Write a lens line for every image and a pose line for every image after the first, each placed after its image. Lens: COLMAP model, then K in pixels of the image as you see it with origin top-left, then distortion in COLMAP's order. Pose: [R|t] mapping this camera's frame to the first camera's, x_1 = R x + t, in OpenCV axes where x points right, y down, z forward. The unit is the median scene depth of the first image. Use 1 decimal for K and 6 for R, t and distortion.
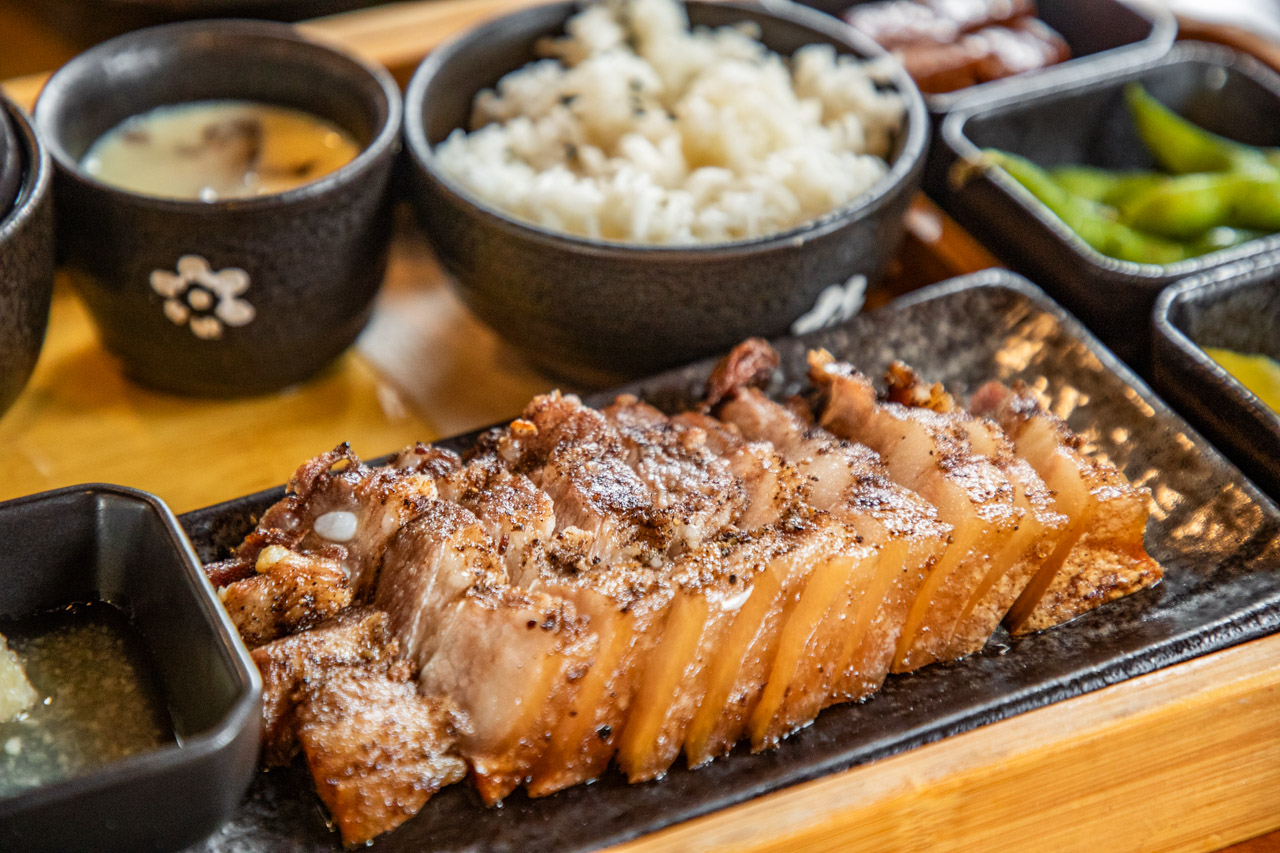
lens RADIAL K [[2700.7, 0, 640.0], [0, 2700.7, 426.5], [0, 0, 1]] dist [0.317316, 0.091673]
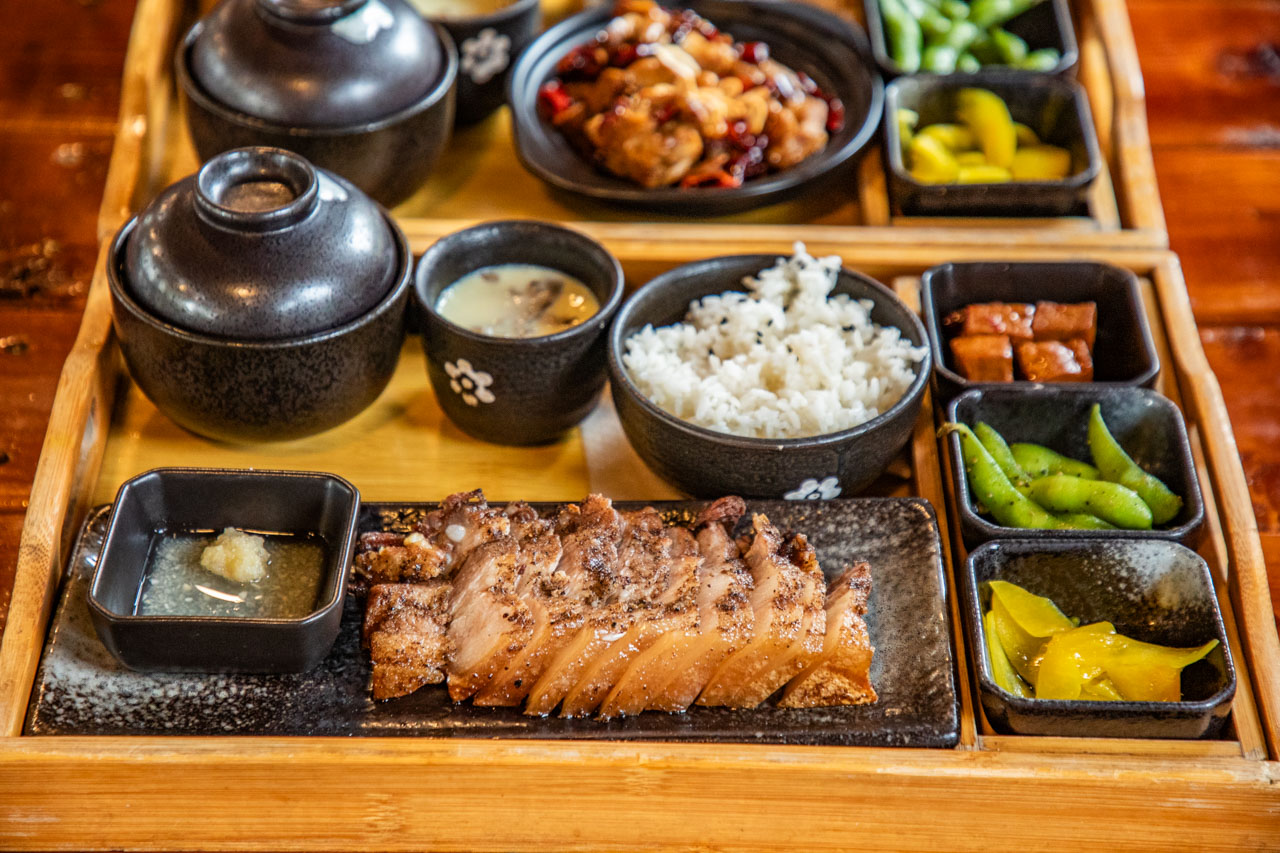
lens RADIAL K [[2700.7, 0, 640.0], [0, 2700.7, 426.5], [0, 0, 1]] dist [0.317316, 0.091673]
pose [[0.903710, 0.274059, -0.328936, 0.573244], [-0.267379, 0.961305, 0.066338, -0.183938], [0.334389, 0.028001, 0.942019, -0.654237]]
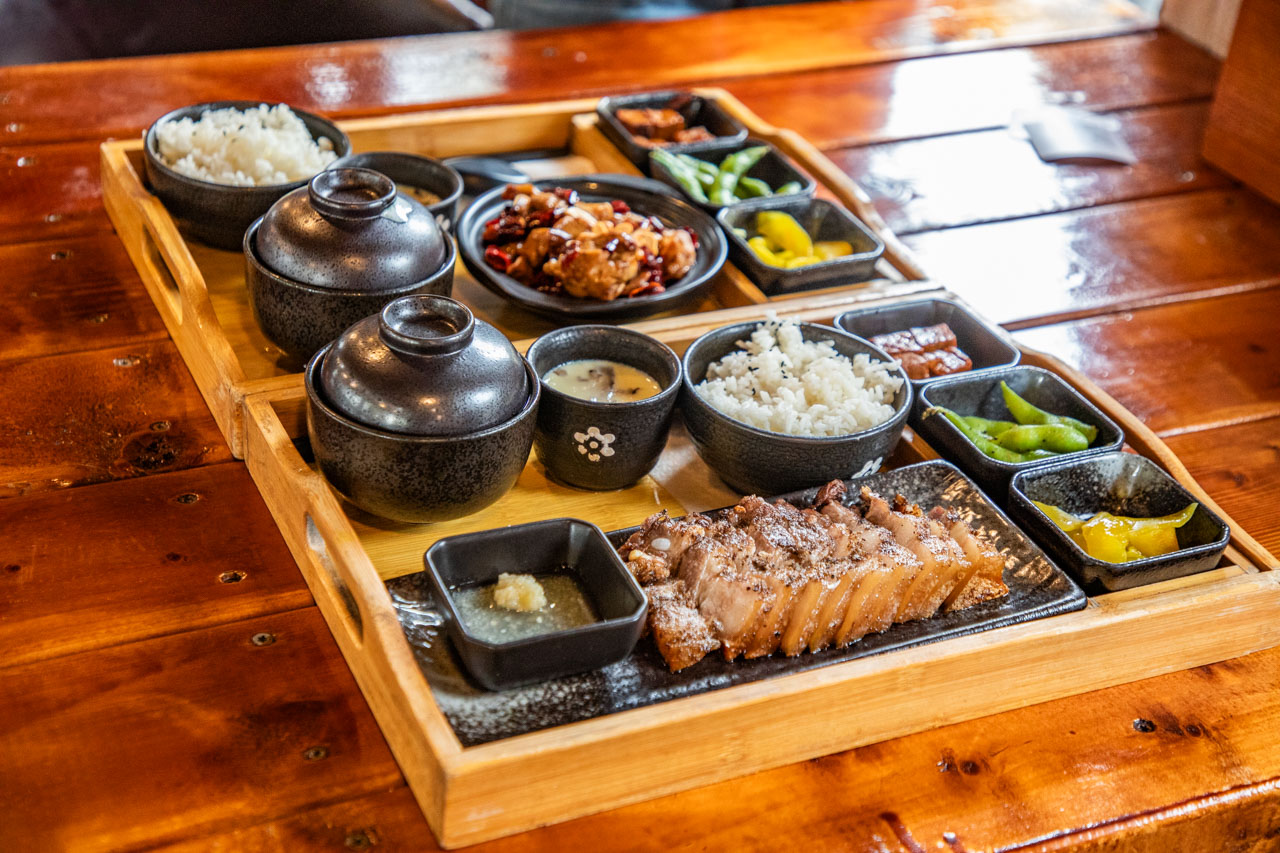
lens RADIAL K [[1814.2, 0, 640.0], [0, 1814.2, 426.5], [0, 0, 1]] dist [0.173738, 0.003031]
pose [[0.997221, 0.074477, 0.001605, -0.141612], [-0.074179, 0.994748, -0.070520, 0.048007], [-0.006849, 0.070205, 0.997509, -0.592721]]
